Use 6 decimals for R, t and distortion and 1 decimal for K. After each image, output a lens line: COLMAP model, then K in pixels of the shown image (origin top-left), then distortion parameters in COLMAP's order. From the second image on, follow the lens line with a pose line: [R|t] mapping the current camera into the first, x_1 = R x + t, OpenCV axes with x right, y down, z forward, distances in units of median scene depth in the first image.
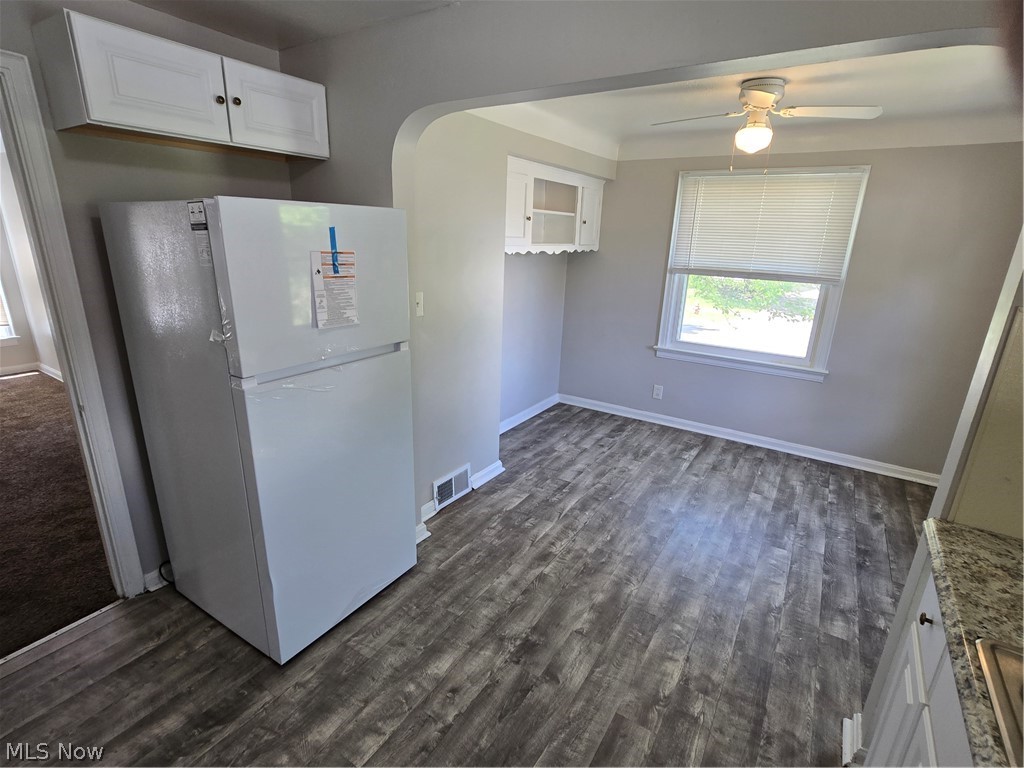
lens RADIAL K [[504.2, 0, 503.2], [0, 504.2, 388.2], [0, 0, 1]] dist [-0.006465, -0.000109]
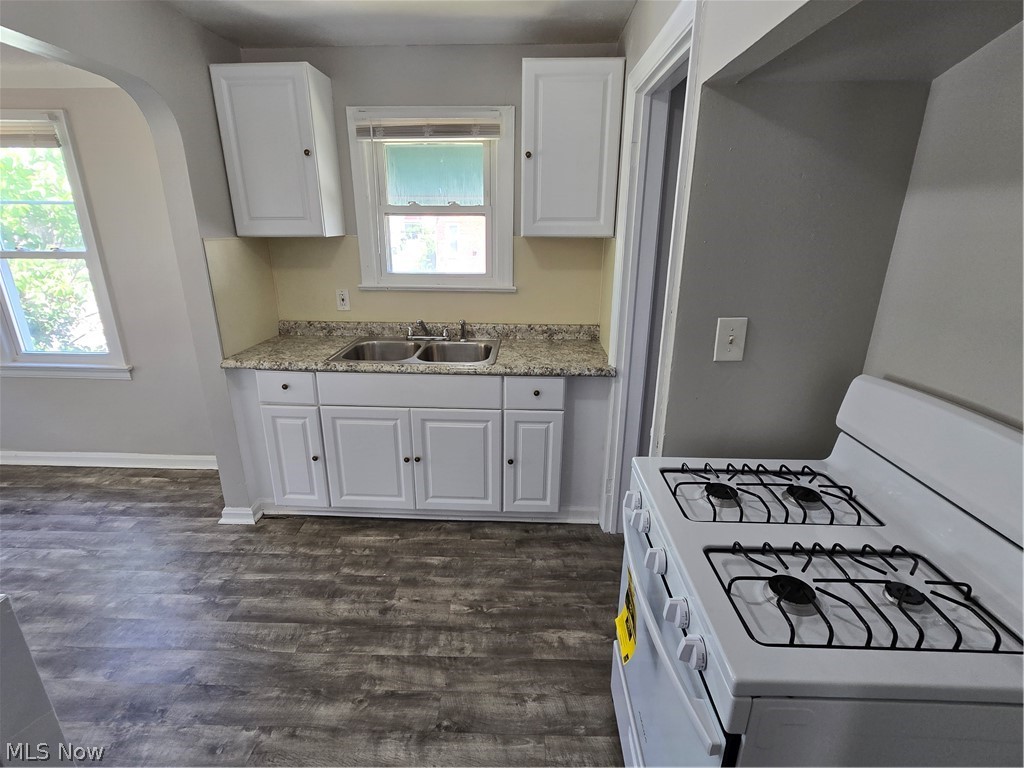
lens RADIAL K [[504.2, 0, 509.1], [0, 504.2, 390.8], [0, 0, 1]] dist [-0.006465, -0.000109]
pose [[-0.523872, -0.304633, 0.795460, -0.618006], [0.231970, 0.847542, 0.477349, -0.147070], [-0.819602, 0.434593, -0.373338, 0.467182]]
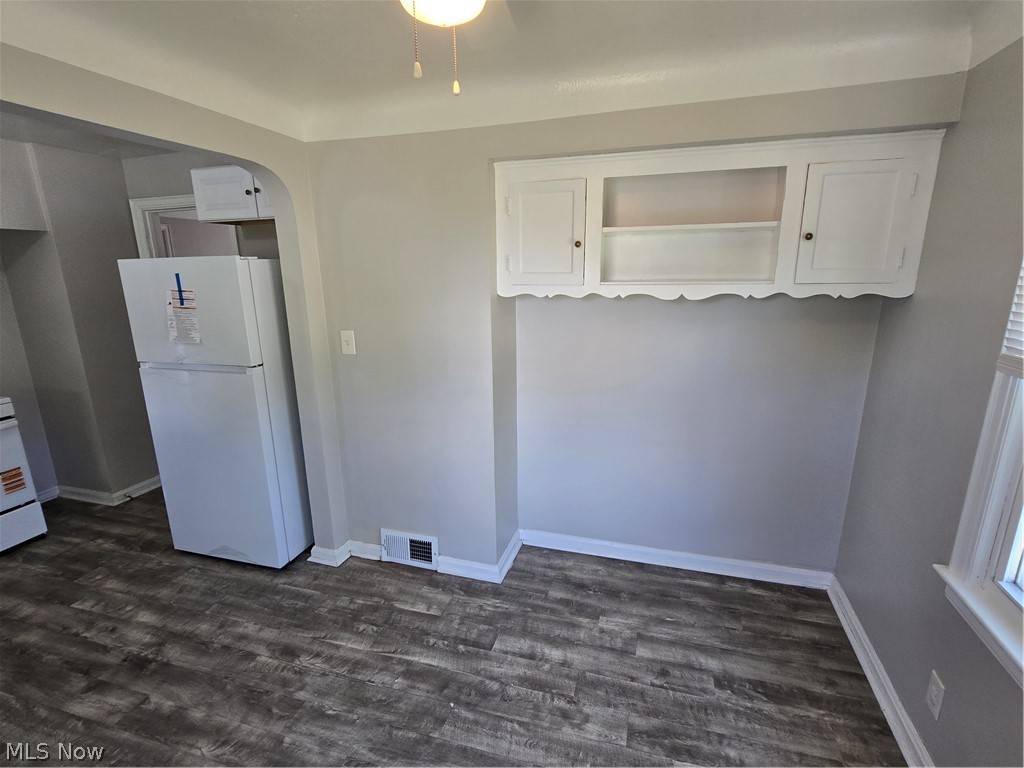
lens RADIAL K [[504.2, 0, 507.9], [0, 504.2, 389.0], [0, 0, 1]] dist [-0.006465, -0.000109]
pose [[0.278850, 0.200200, -0.939235, 0.912266], [-0.258450, 0.957590, 0.127381, -0.294540], [0.924904, 0.207225, 0.318765, 1.015483]]
